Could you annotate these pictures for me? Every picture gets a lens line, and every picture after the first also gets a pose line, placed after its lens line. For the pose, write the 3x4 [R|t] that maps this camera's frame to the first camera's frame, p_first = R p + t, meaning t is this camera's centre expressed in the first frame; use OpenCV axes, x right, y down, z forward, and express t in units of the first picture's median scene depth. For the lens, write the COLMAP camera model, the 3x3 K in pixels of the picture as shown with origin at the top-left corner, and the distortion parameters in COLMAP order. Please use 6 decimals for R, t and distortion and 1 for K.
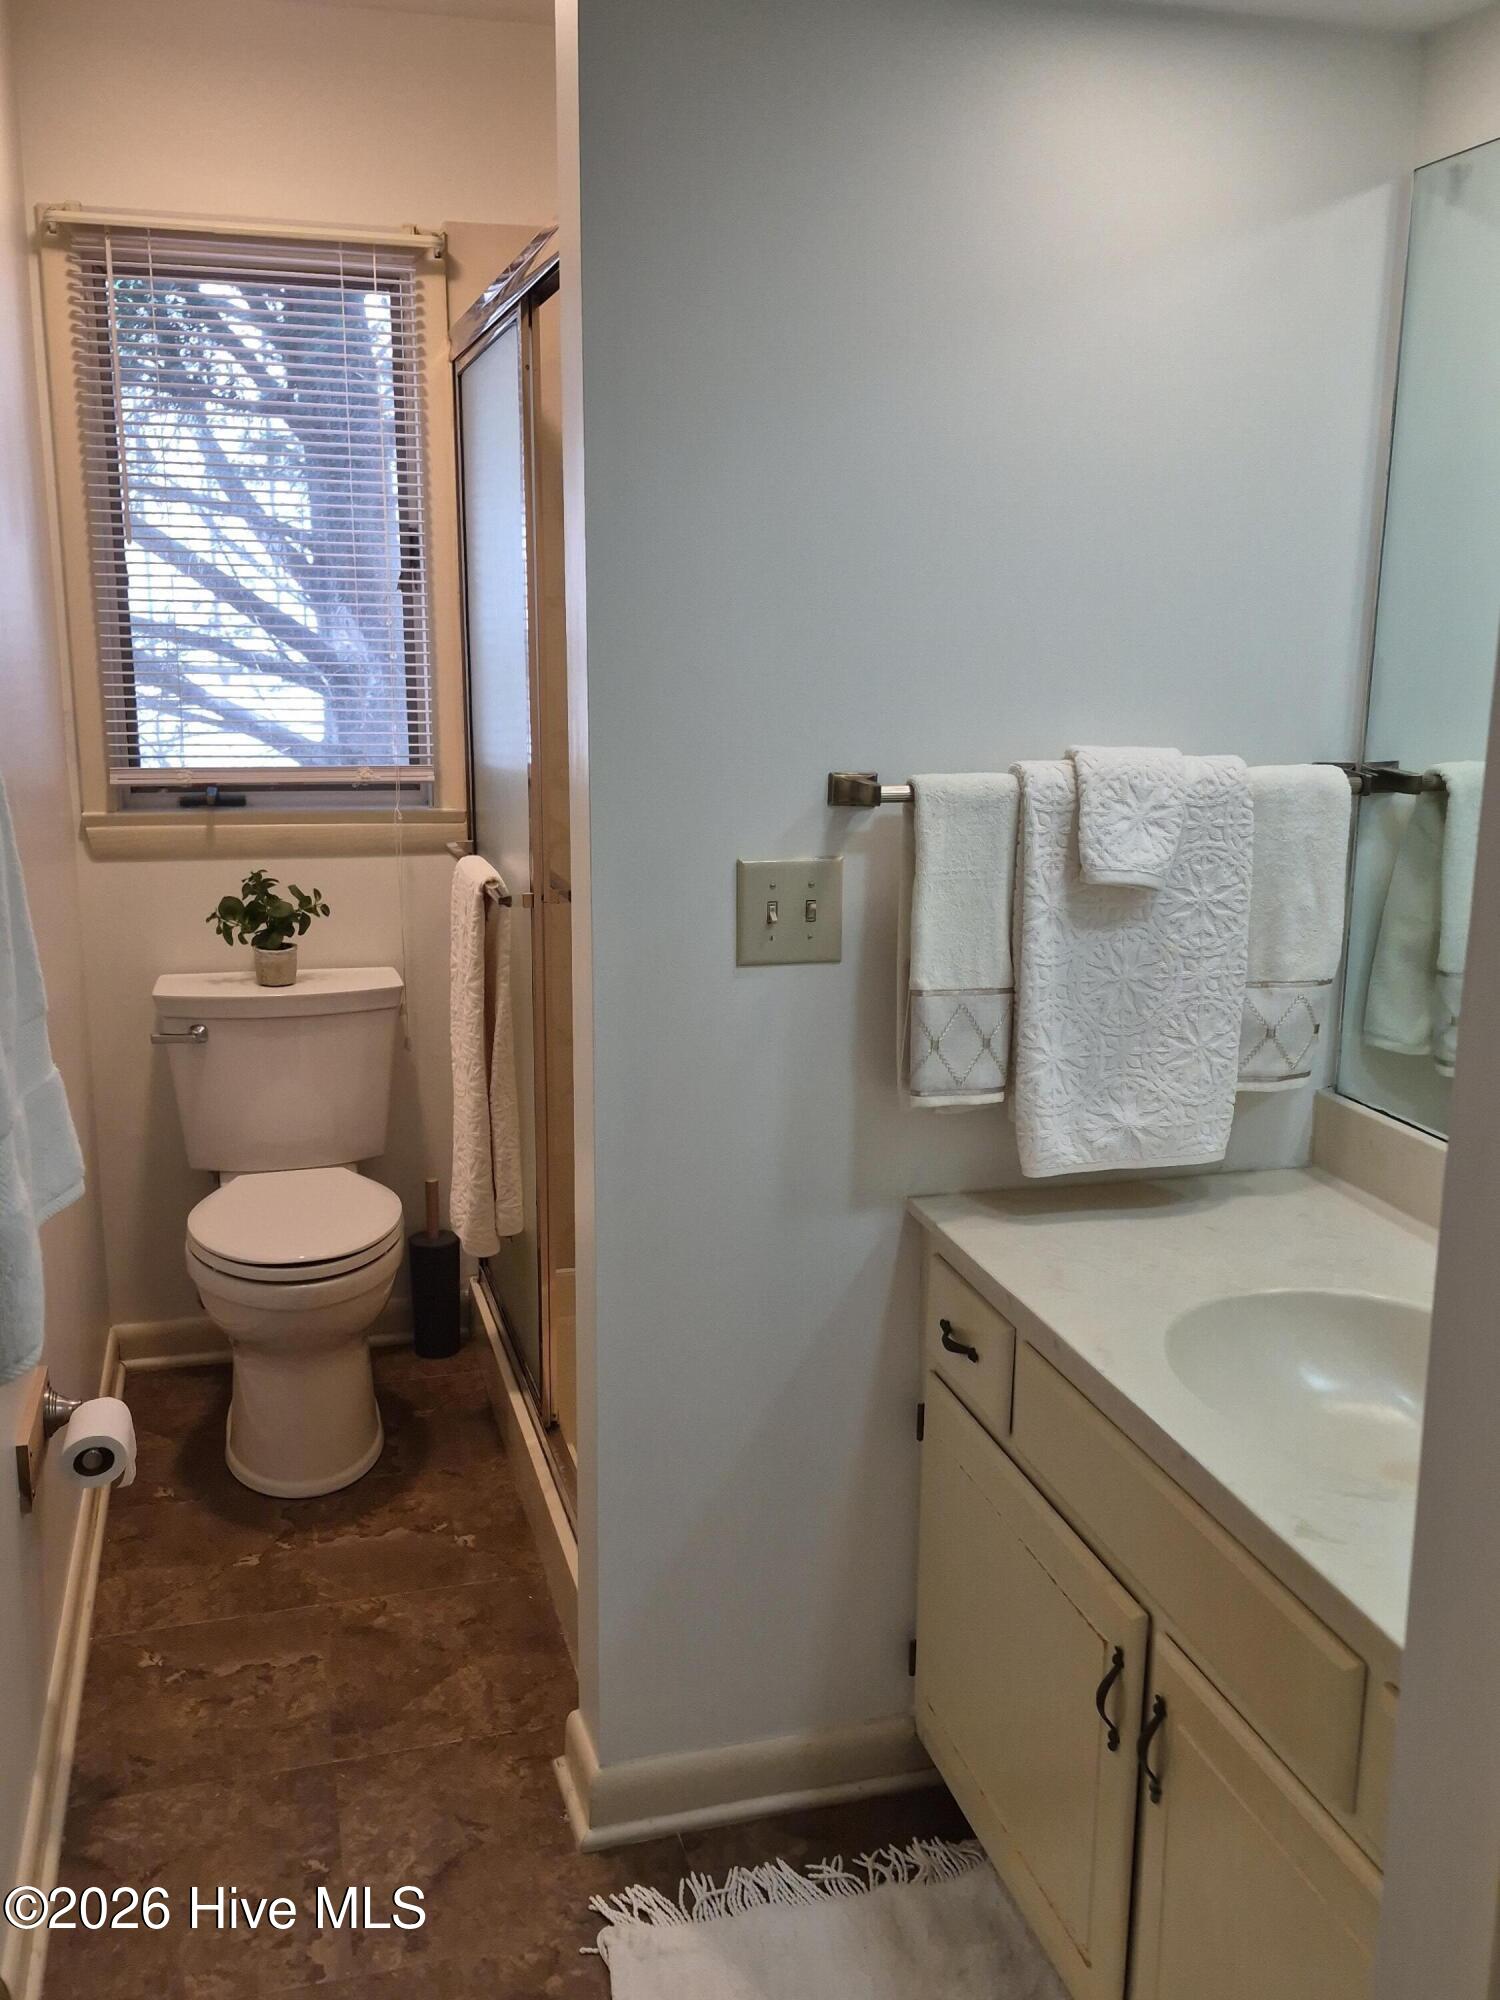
lens RADIAL K [[1814.8, 0, 693.2], [0, 1814.8, 1011.4], [0, 0, 1]] dist [0.150265, -0.239528]
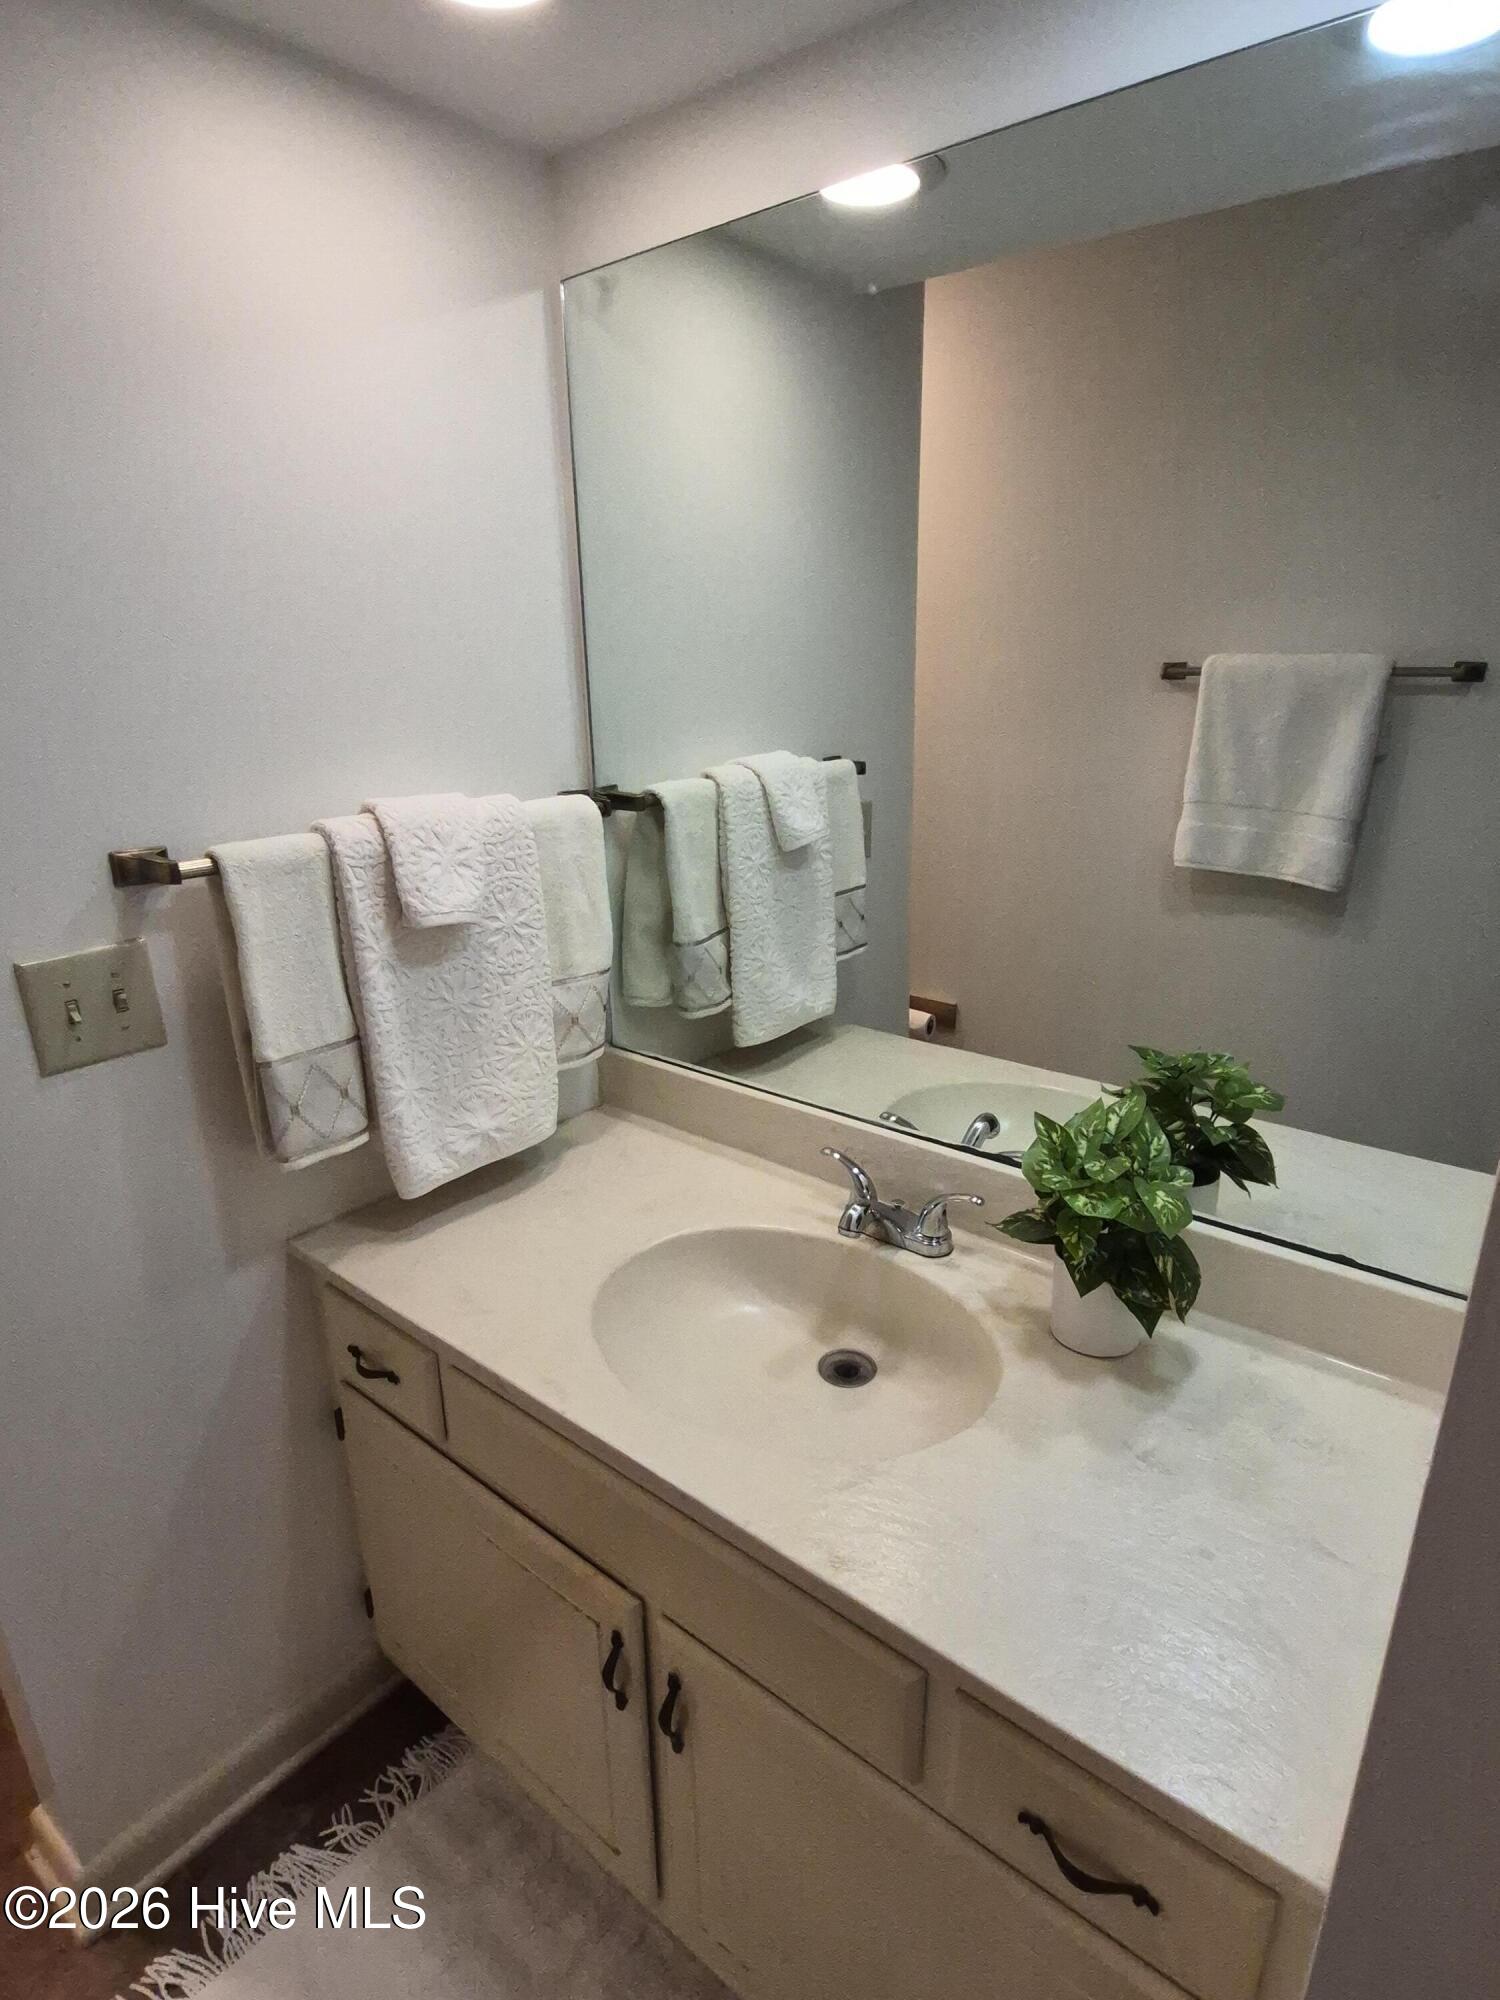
lens RADIAL K [[1055.4, 0, 750.0], [0, 1055.4, 1000.0], [0, 0, 1]] dist [0.002987, -0.009453]
pose [[0.791102, -0.210833, 0.574202, 0.009689], [0.156072, 0.977224, 0.143786, -0.084639], [-0.591439, -0.024133, 0.805989, 0.378659]]
